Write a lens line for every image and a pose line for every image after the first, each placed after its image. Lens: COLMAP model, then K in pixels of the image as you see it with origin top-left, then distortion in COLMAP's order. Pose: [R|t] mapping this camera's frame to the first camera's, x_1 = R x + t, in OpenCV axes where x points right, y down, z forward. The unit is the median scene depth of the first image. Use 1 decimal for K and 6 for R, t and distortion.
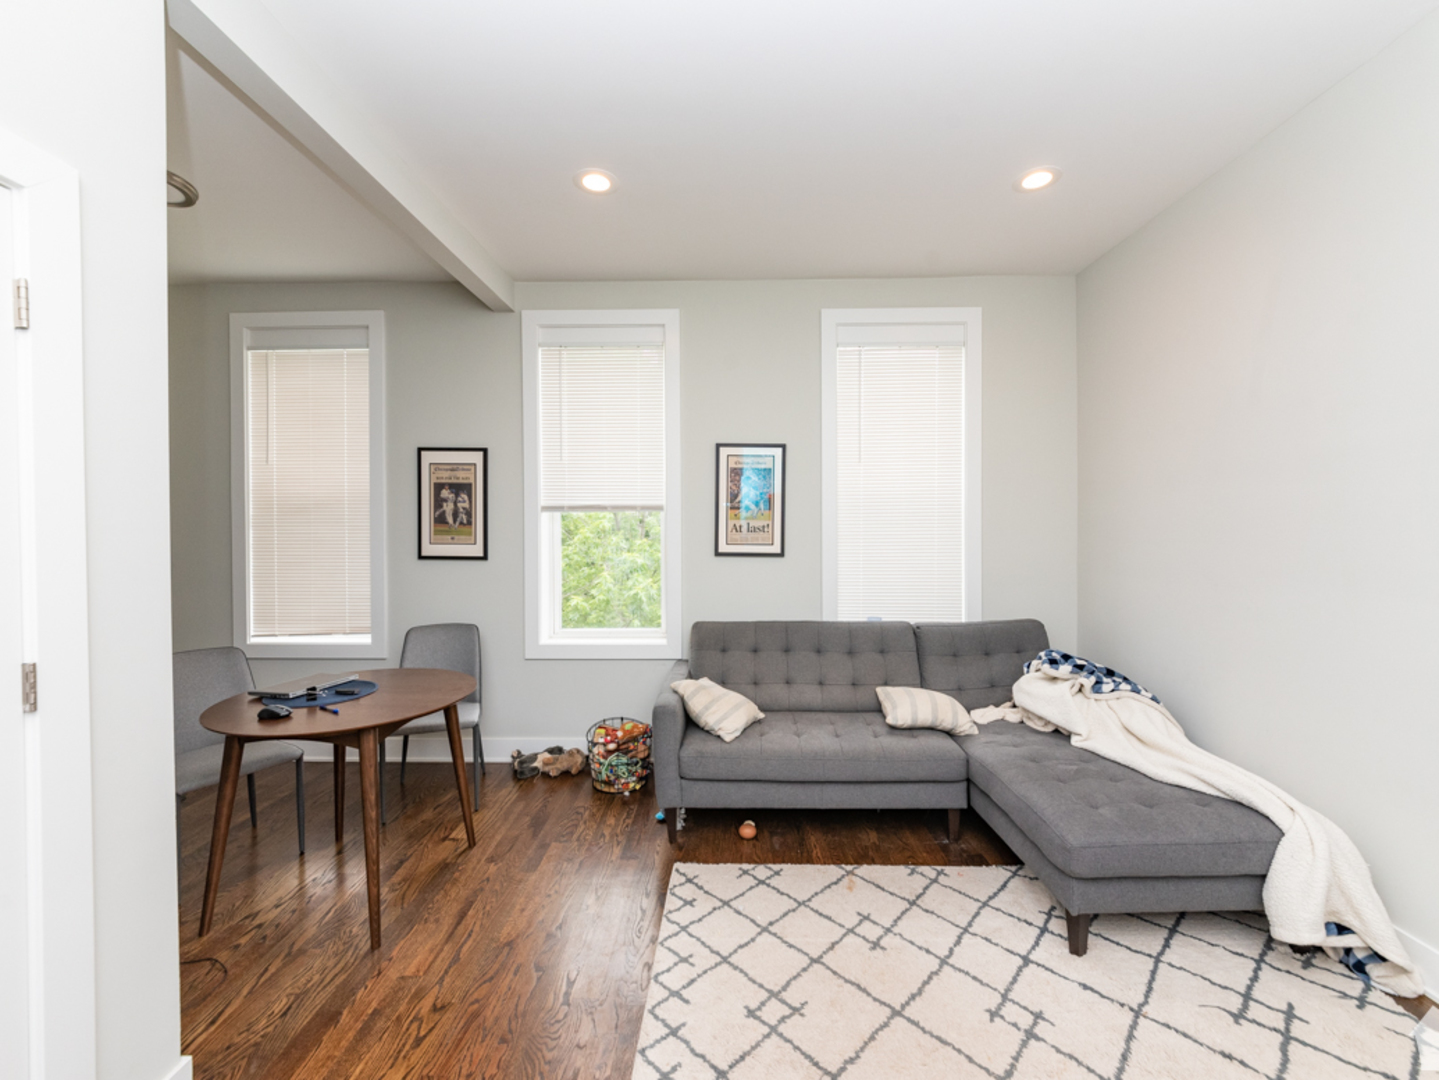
lens RADIAL K [[584.9, 0, 719.5], [0, 584.9, 540.0], [0, 0, 1]] dist [0.000253, 0.000256]
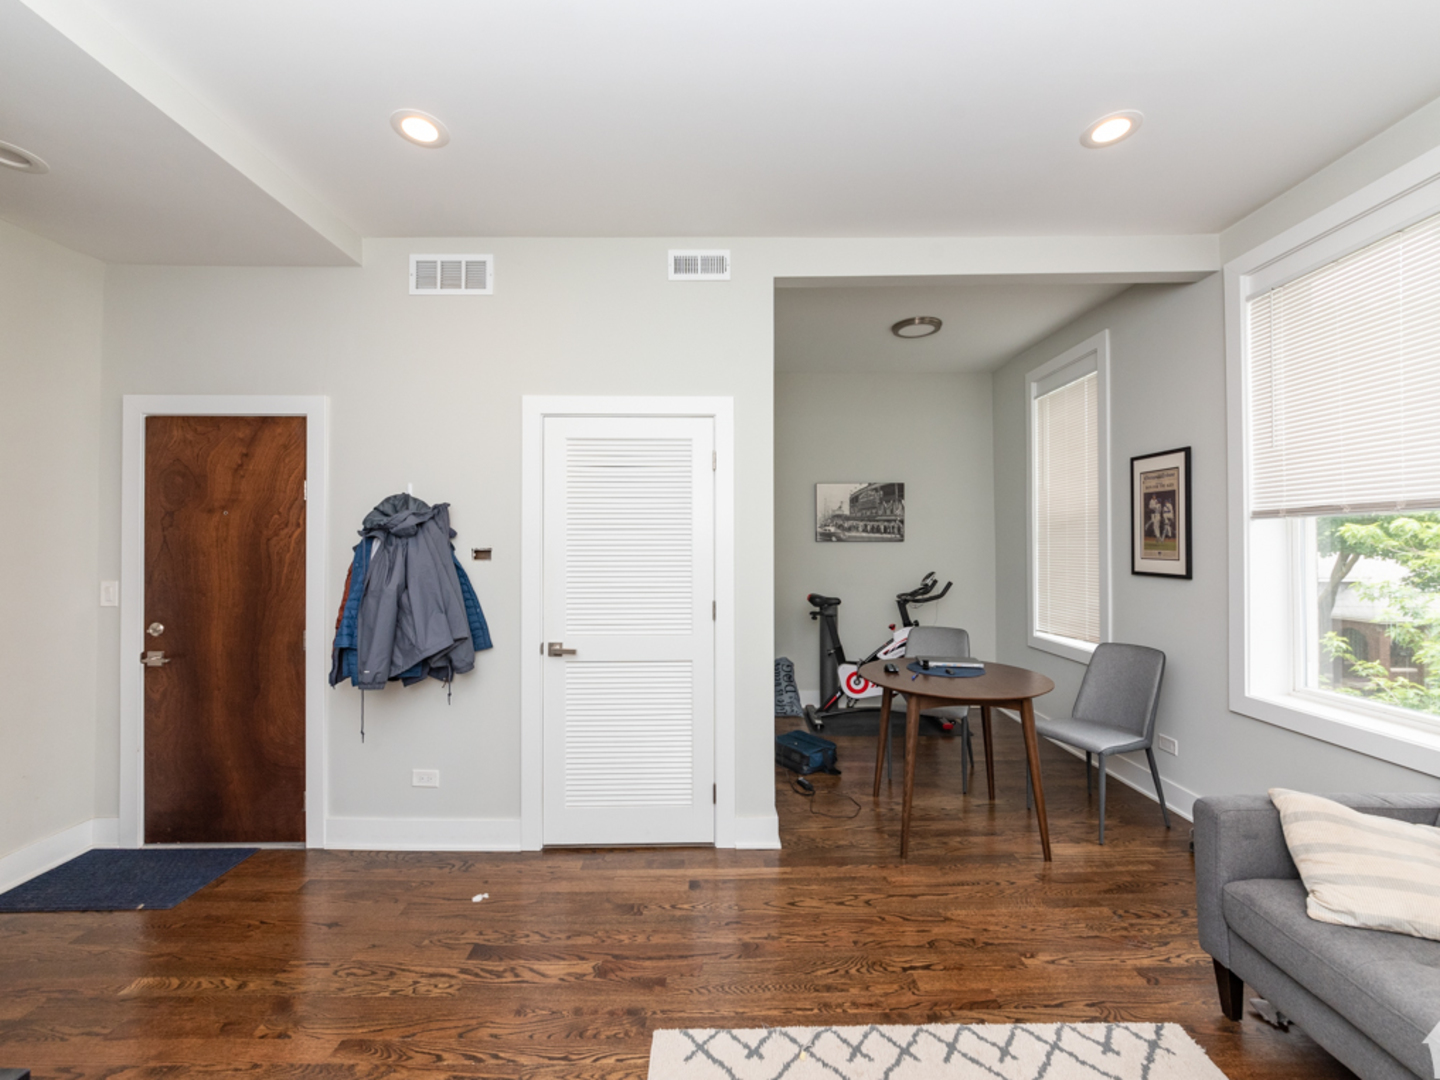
lens RADIAL K [[585.3, 0, 720.0], [0, 585.3, 540.0], [0, 0, 1]] dist [0.000253, 0.000256]
pose [[0.035121, -0.009417, -0.999339, 0.530177], [-0.006801, 0.999930, -0.009661, -0.012330], [0.999360, 0.007136, 0.035055, 0.370934]]
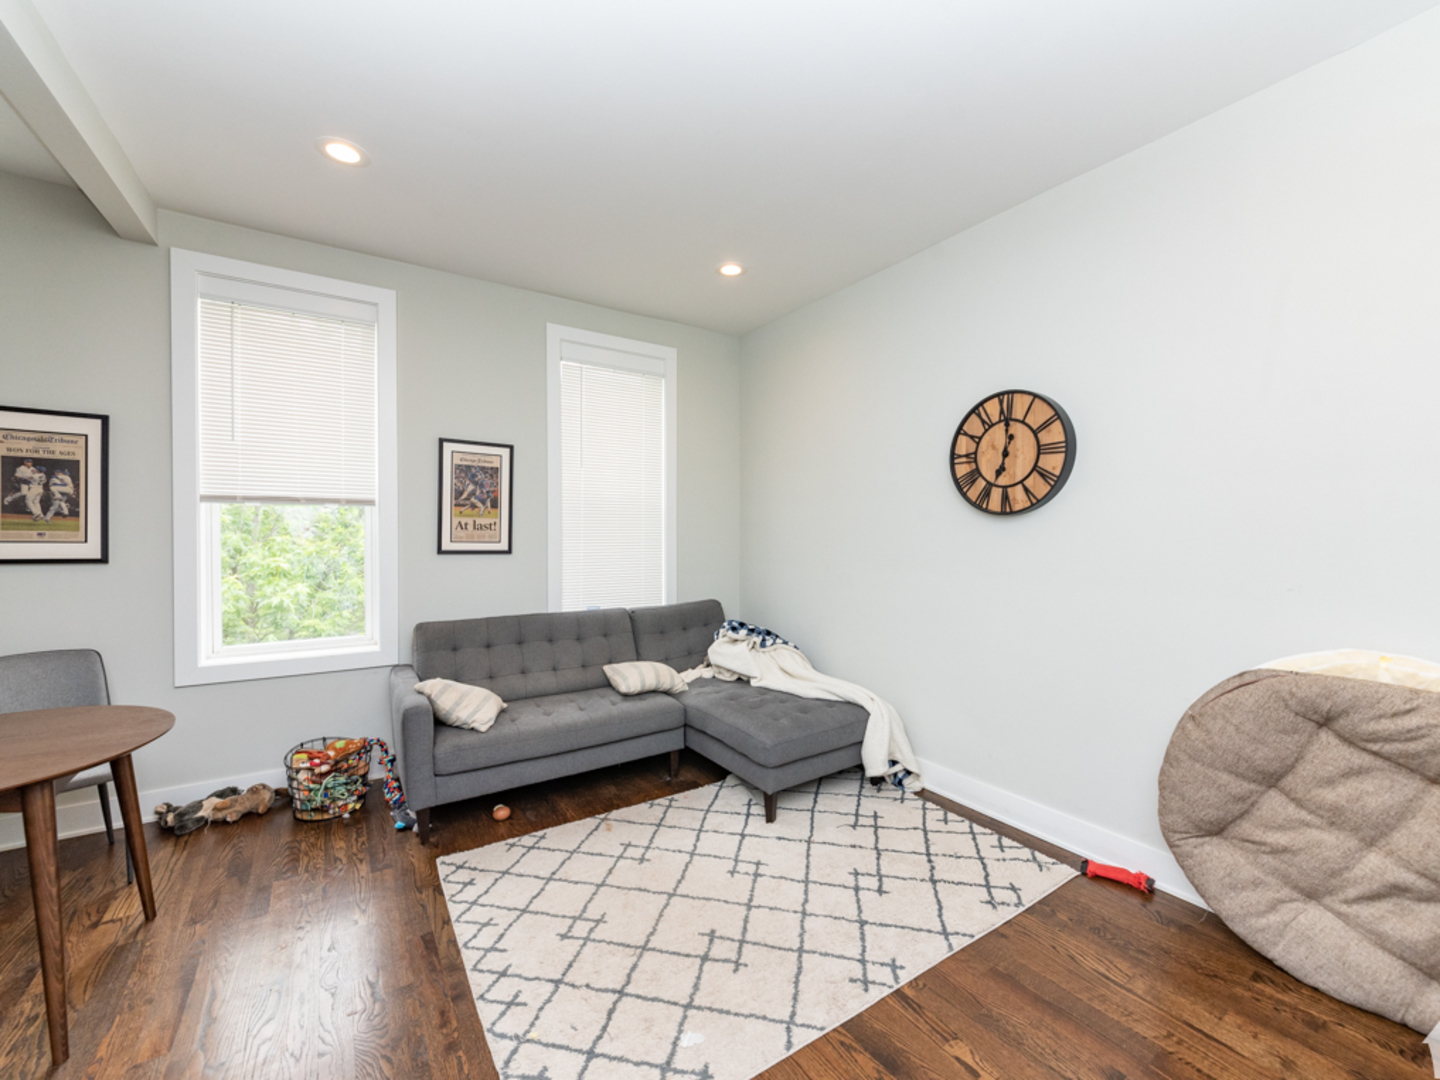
lens RADIAL K [[582.6, 0, 724.1], [0, 582.6, 543.2], [0, 0, 1]] dist [-0.002172, -0.000544]
pose [[0.827987, -0.003996, 0.560734, -0.200341], [0.003149, 0.999992, 0.002477, 0.011191], [-0.560739, -0.000285, 0.827992, -0.088043]]
